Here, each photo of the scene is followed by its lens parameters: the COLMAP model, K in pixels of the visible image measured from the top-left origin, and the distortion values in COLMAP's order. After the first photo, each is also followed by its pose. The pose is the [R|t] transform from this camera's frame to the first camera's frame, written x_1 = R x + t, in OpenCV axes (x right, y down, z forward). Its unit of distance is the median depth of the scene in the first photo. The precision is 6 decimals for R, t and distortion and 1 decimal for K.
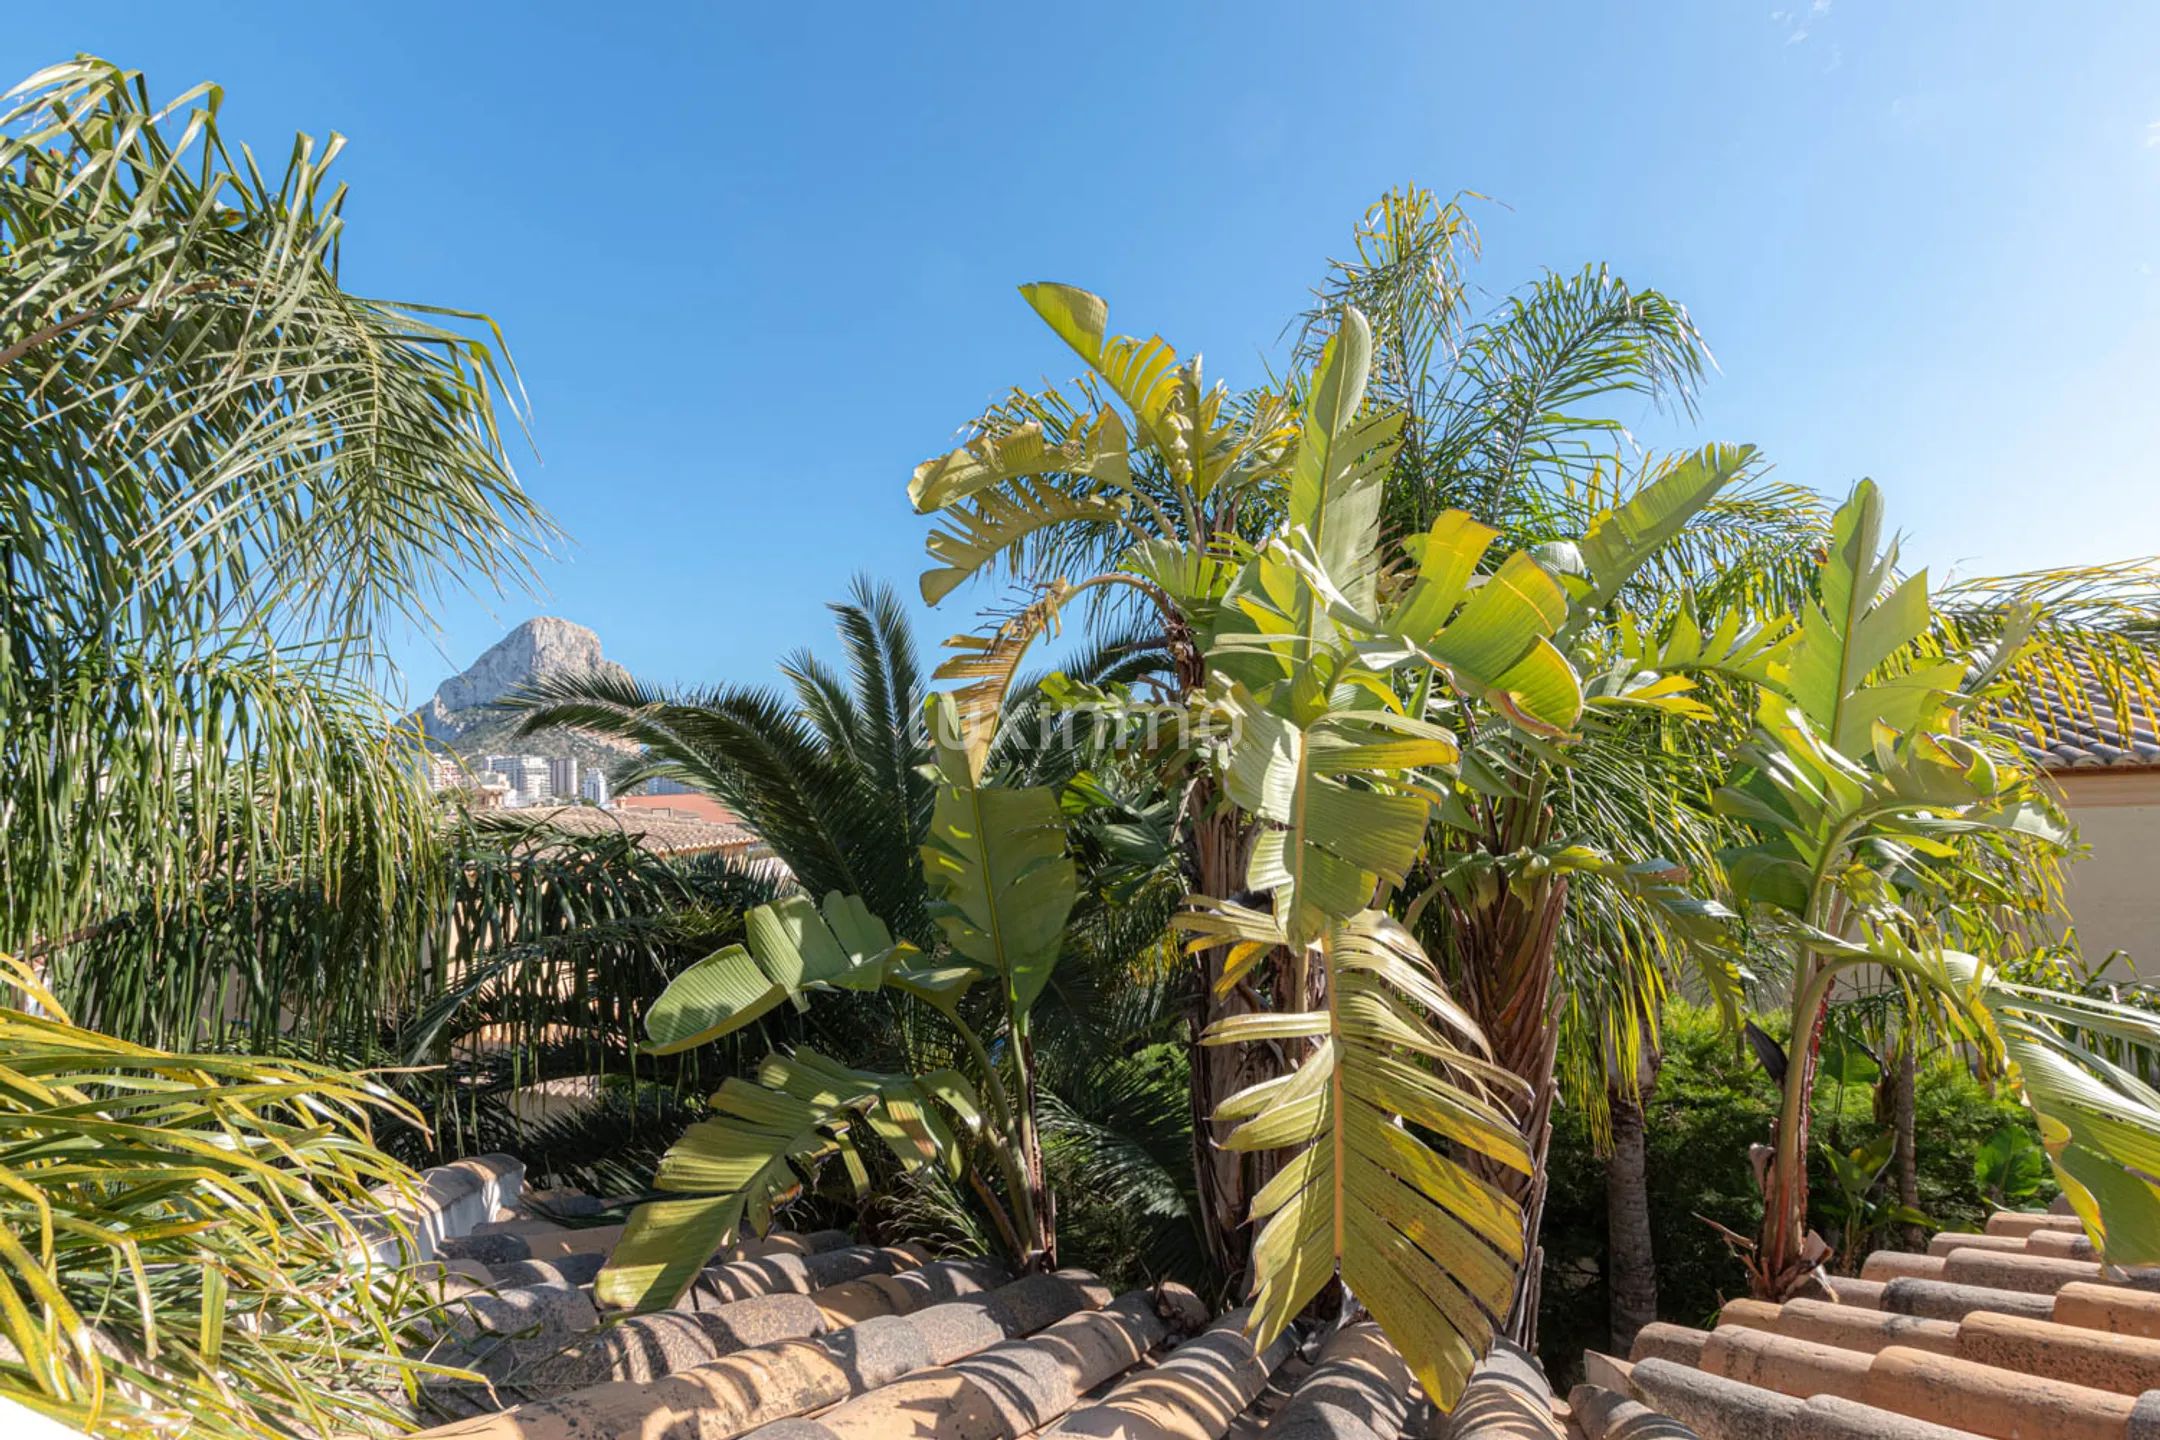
lens RADIAL K [[944.7, 0, 1074.1], [0, 944.7, 721.5], [0, 0, 1]] dist [0.011980, 0.000565]
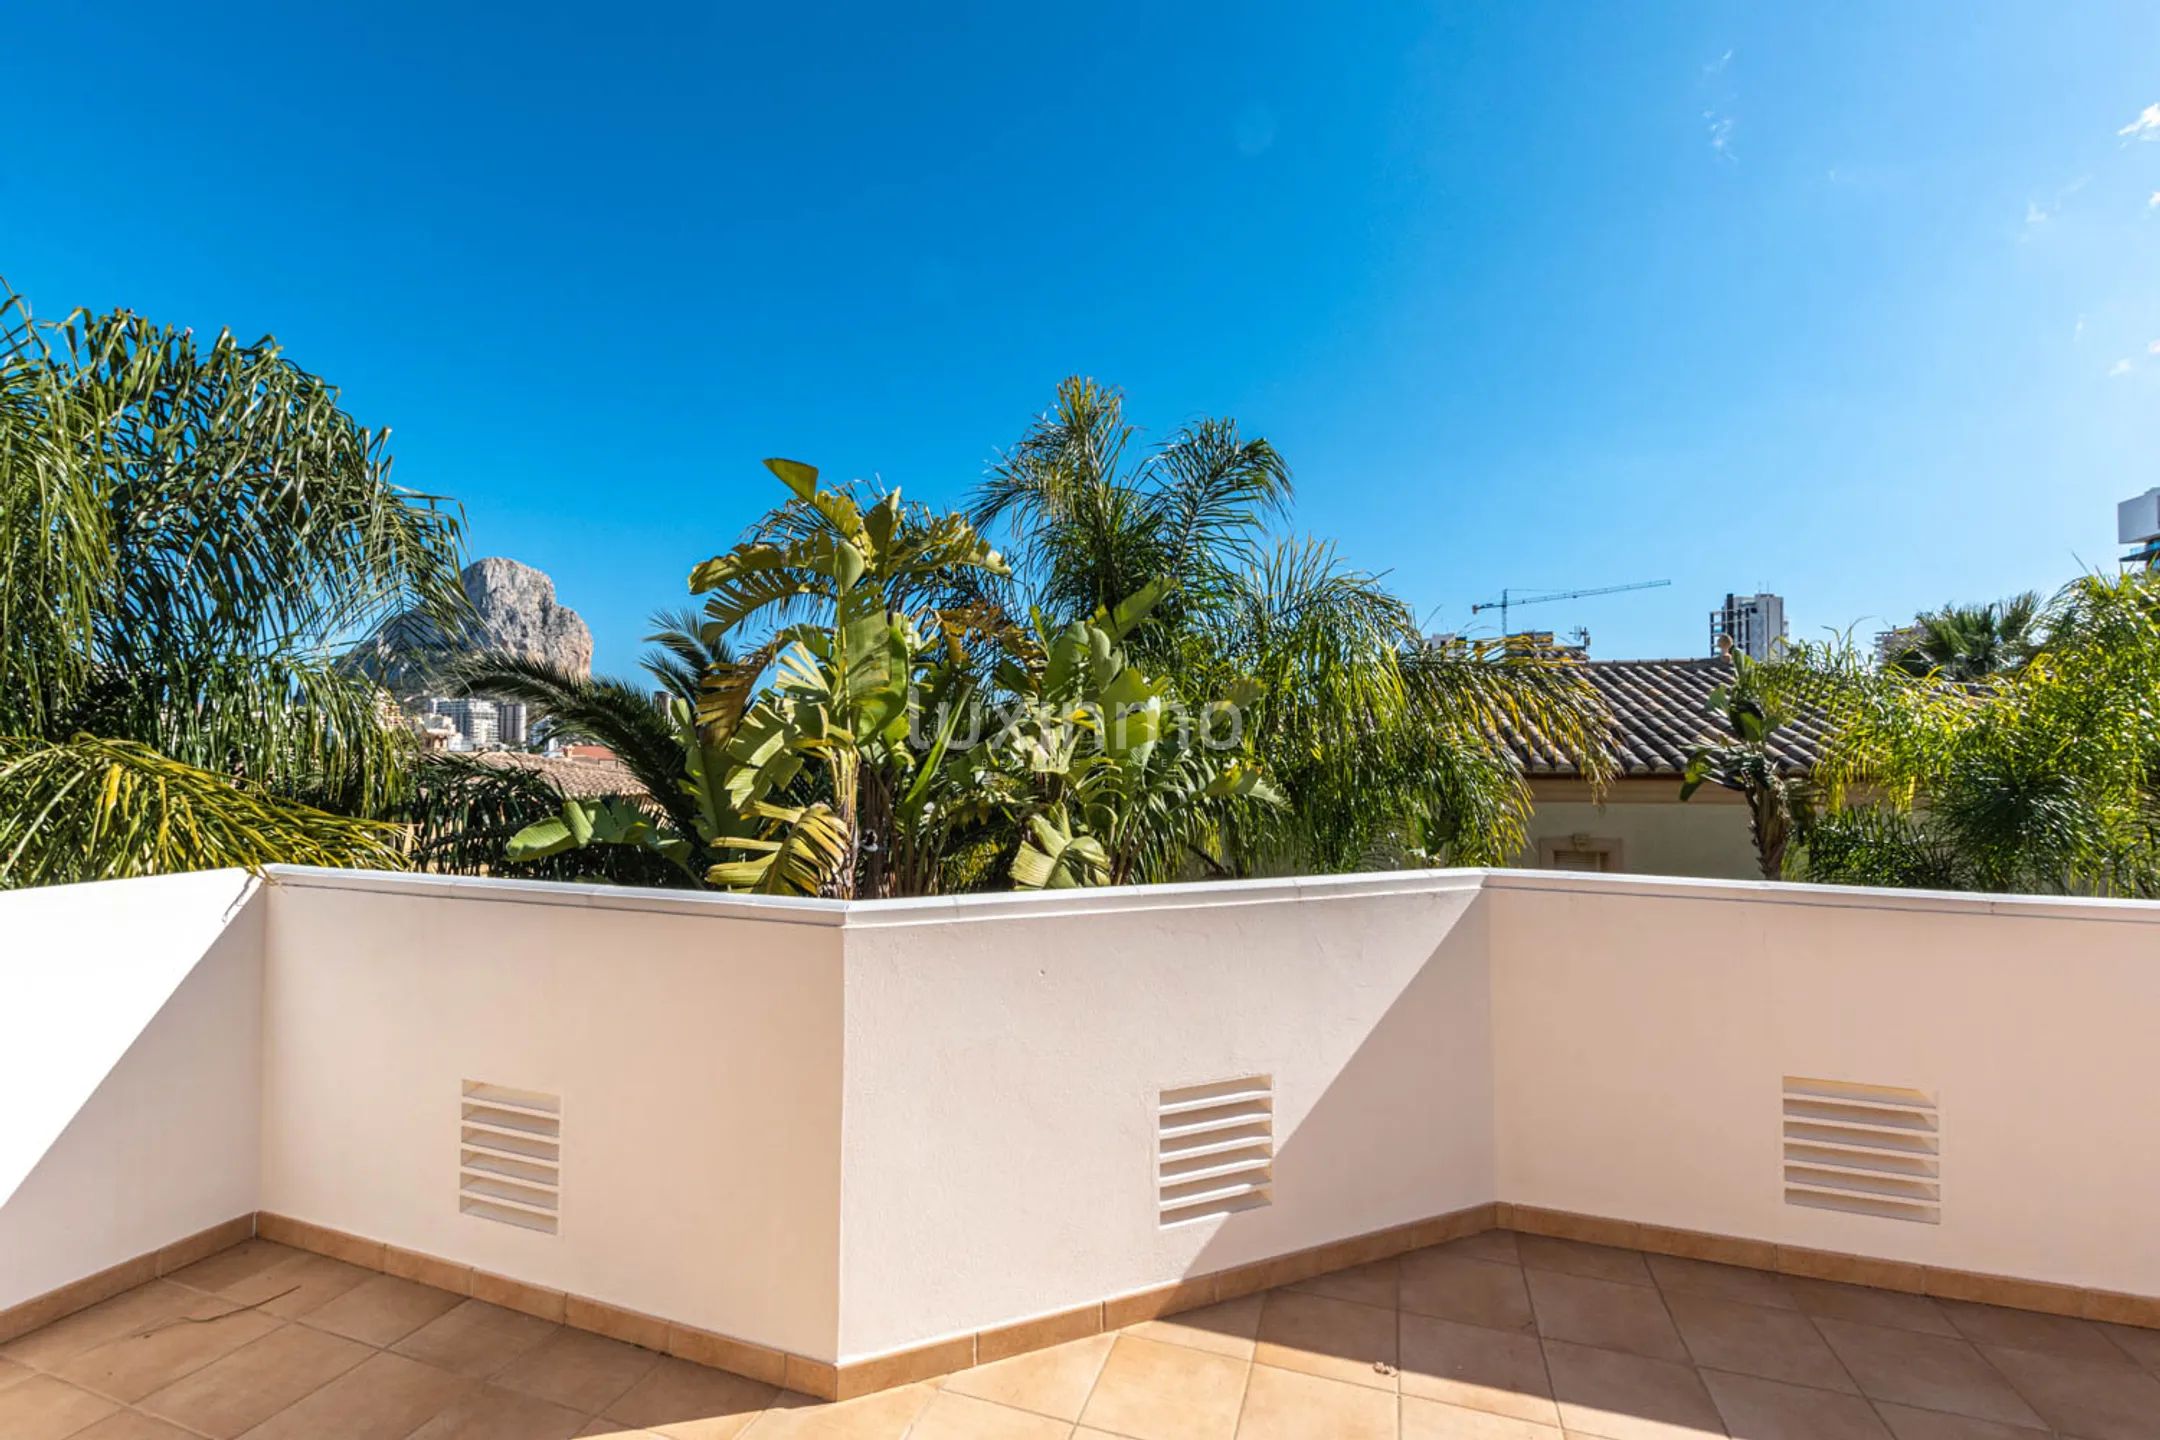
lens RADIAL K [[944.7, 0, 1083.4], [0, 944.7, 731.3], [0, 0, 1]] dist [0.011980, 0.000565]
pose [[0.997689, 0.048292, 0.047793, 0.137164], [-0.050169, 0.997983, 0.038897, -0.019342], [-0.045818, -0.041205, 0.998100, -0.225274]]
